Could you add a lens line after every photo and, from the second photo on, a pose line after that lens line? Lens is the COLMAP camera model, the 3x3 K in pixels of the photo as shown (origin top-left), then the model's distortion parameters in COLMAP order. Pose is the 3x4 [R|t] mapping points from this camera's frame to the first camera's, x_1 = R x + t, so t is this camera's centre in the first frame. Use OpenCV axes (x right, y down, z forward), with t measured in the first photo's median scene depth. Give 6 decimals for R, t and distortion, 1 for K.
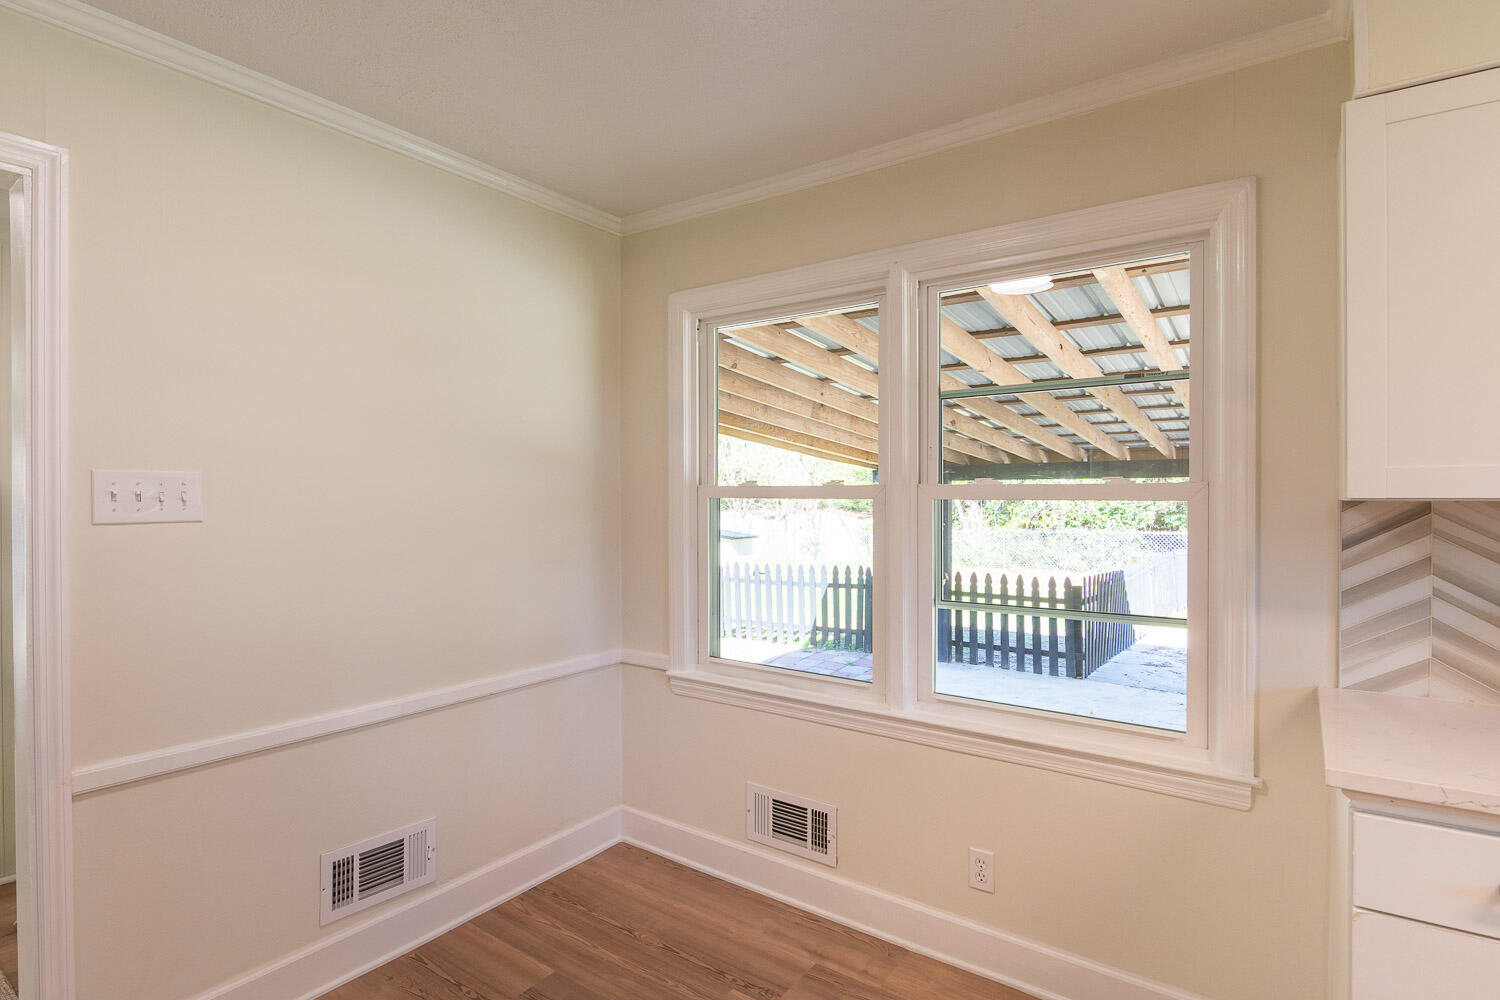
lens RADIAL K [[747.1, 0, 750.0], [0, 747.1, 500.0], [0, 0, 1]] dist [-0.029380, -0.000181]
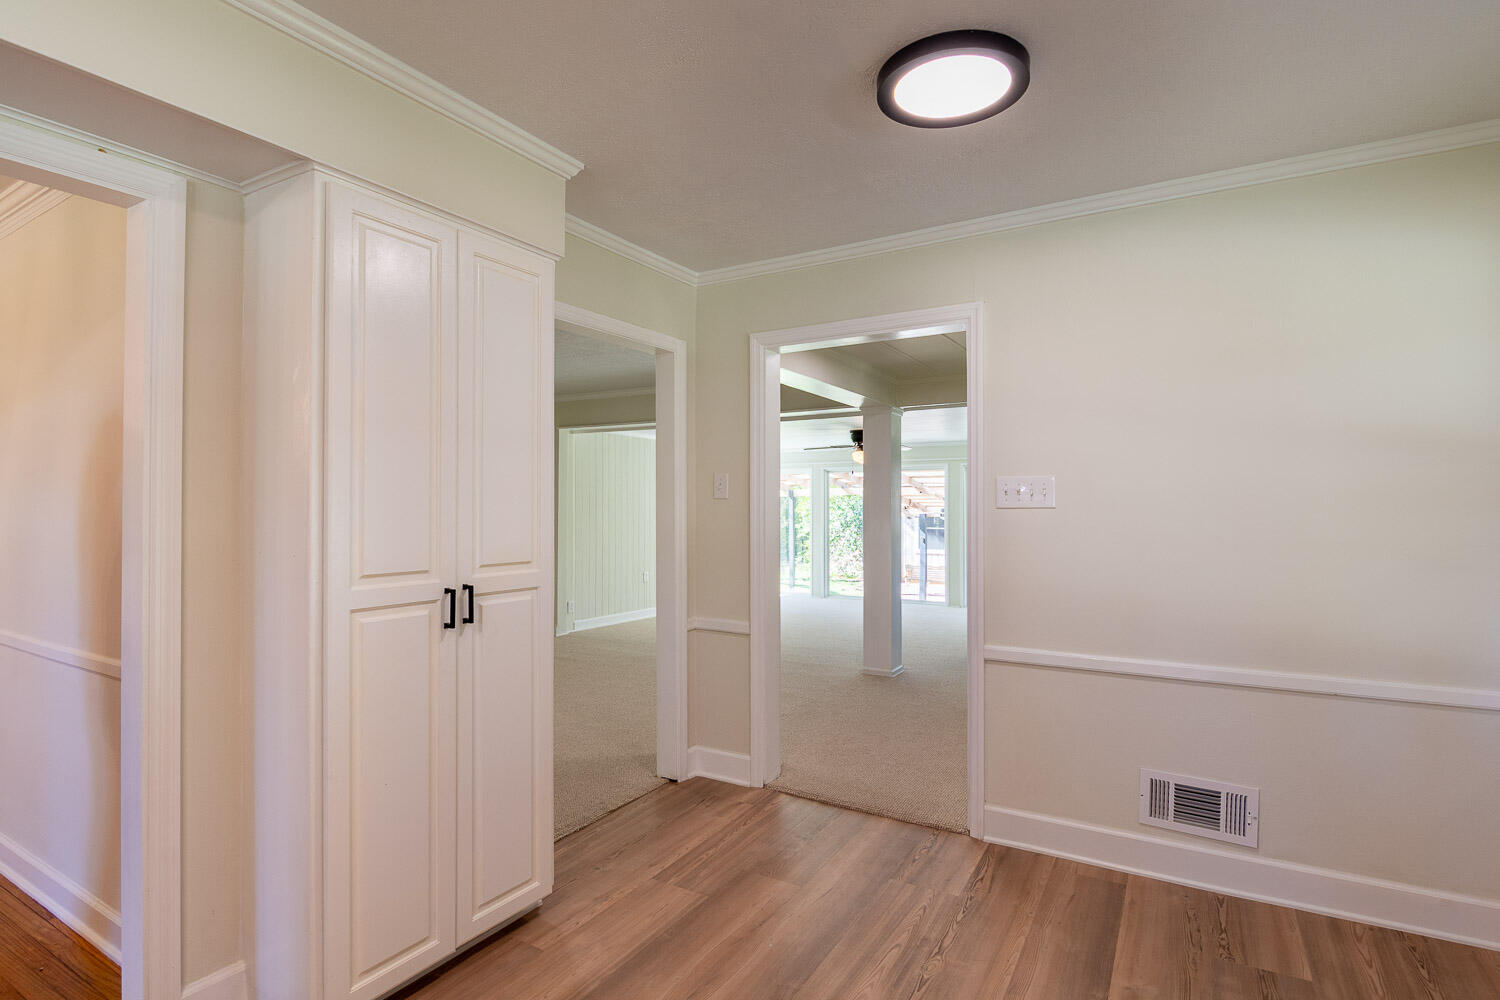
lens RADIAL K [[747.1, 0, 750.0], [0, 747.1, 500.0], [0, 0, 1]] dist [-0.029380, -0.000181]
pose [[0.098679, -0.011253, -0.995056, 0.631421], [-0.004696, 0.999920, -0.011773, 0.028907], [0.995108, 0.005835, 0.098618, 0.179418]]
